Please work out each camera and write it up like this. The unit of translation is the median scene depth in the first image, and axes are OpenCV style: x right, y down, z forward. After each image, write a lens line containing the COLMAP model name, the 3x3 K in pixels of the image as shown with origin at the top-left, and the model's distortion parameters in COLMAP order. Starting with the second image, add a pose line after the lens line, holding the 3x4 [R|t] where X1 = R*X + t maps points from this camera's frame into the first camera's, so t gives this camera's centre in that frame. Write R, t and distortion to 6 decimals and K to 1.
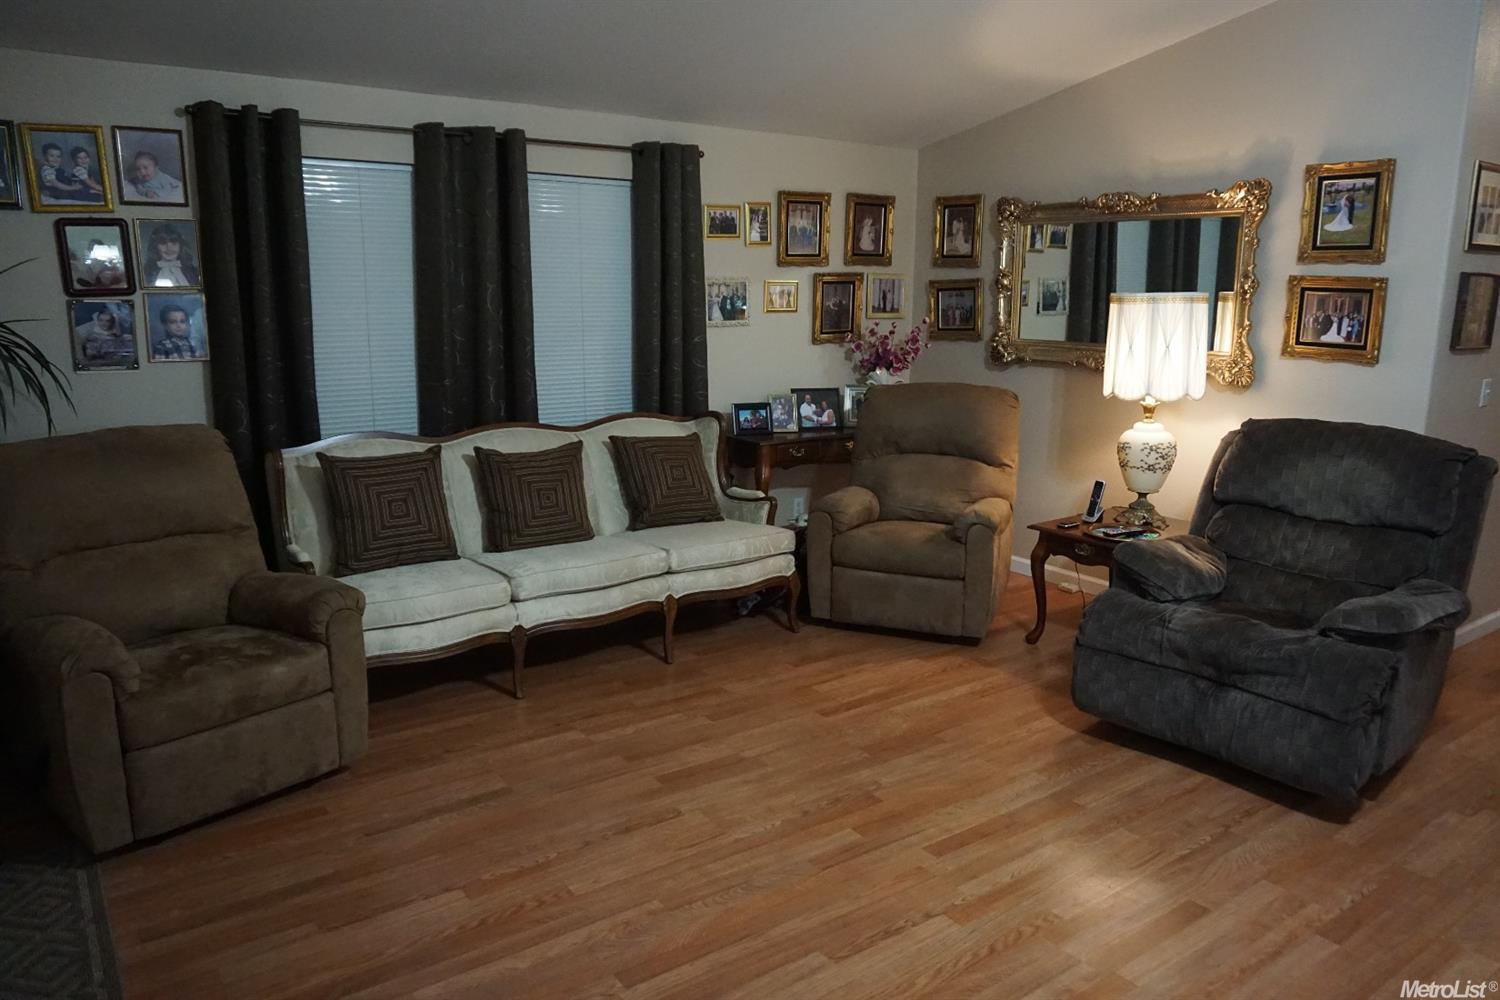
lens RADIAL K [[1035.8, 0, 750.0], [0, 1035.8, 500.0], [0, 0, 1]] dist [-0.050120, -0.001838]
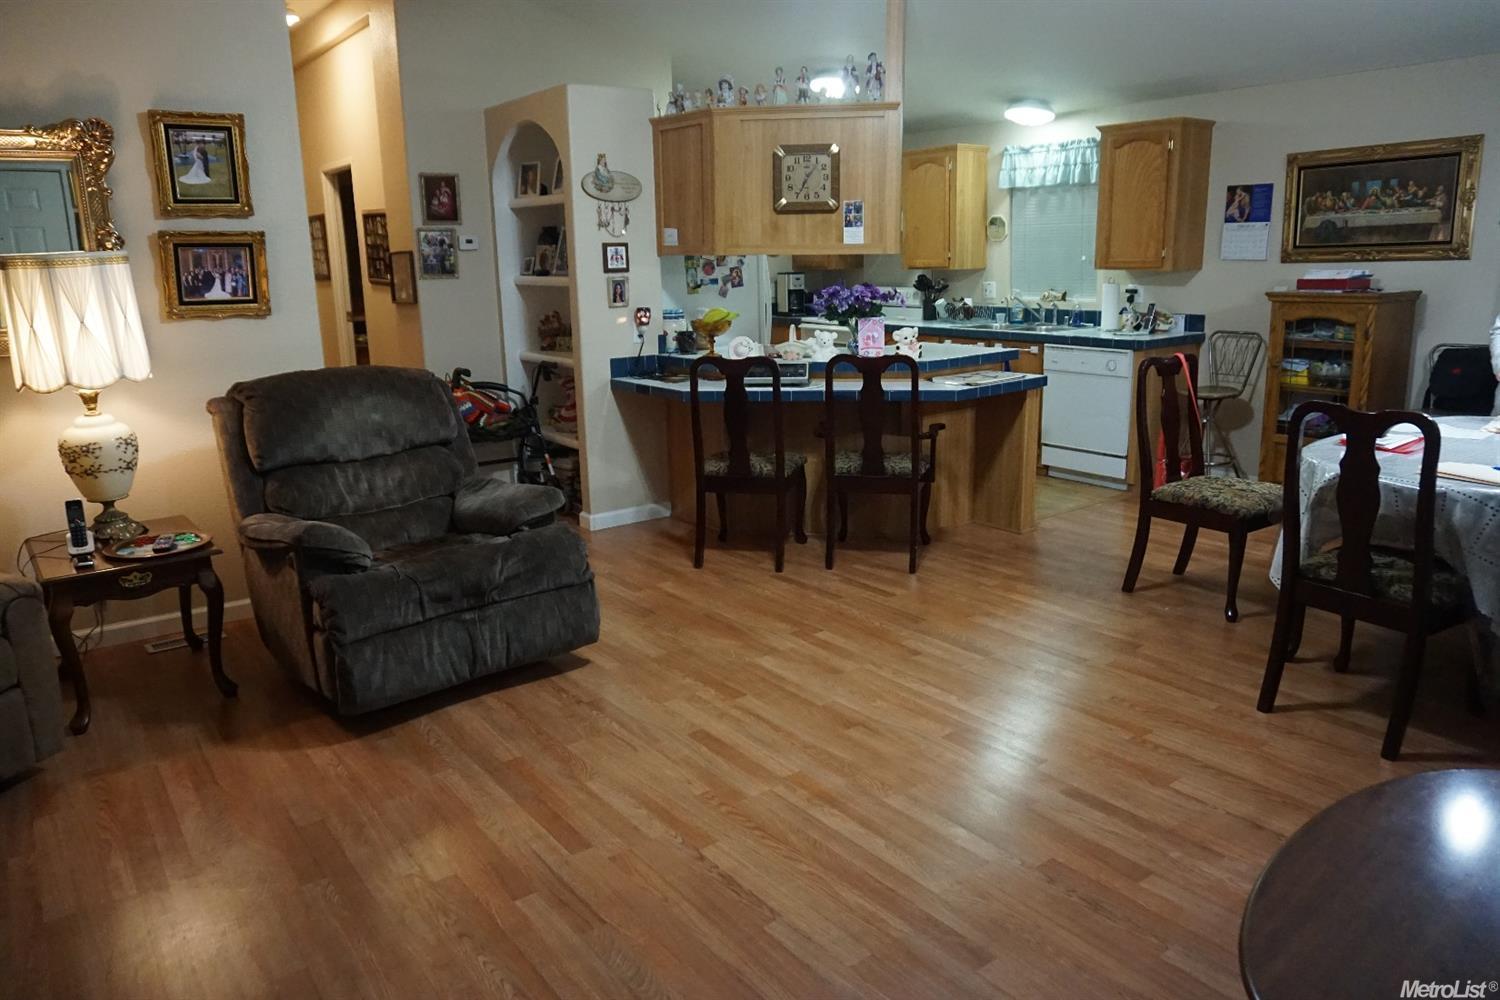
lens RADIAL K [[1035.8, 0, 750.0], [0, 1035.8, 500.0], [0, 0, 1]] dist [-0.050120, -0.001838]
pose [[-0.019255, -0.240079, 0.970562, -0.450941], [0.222099, 0.945461, 0.238276, -0.096014], [-0.974834, 0.220149, 0.035116, 0.529794]]
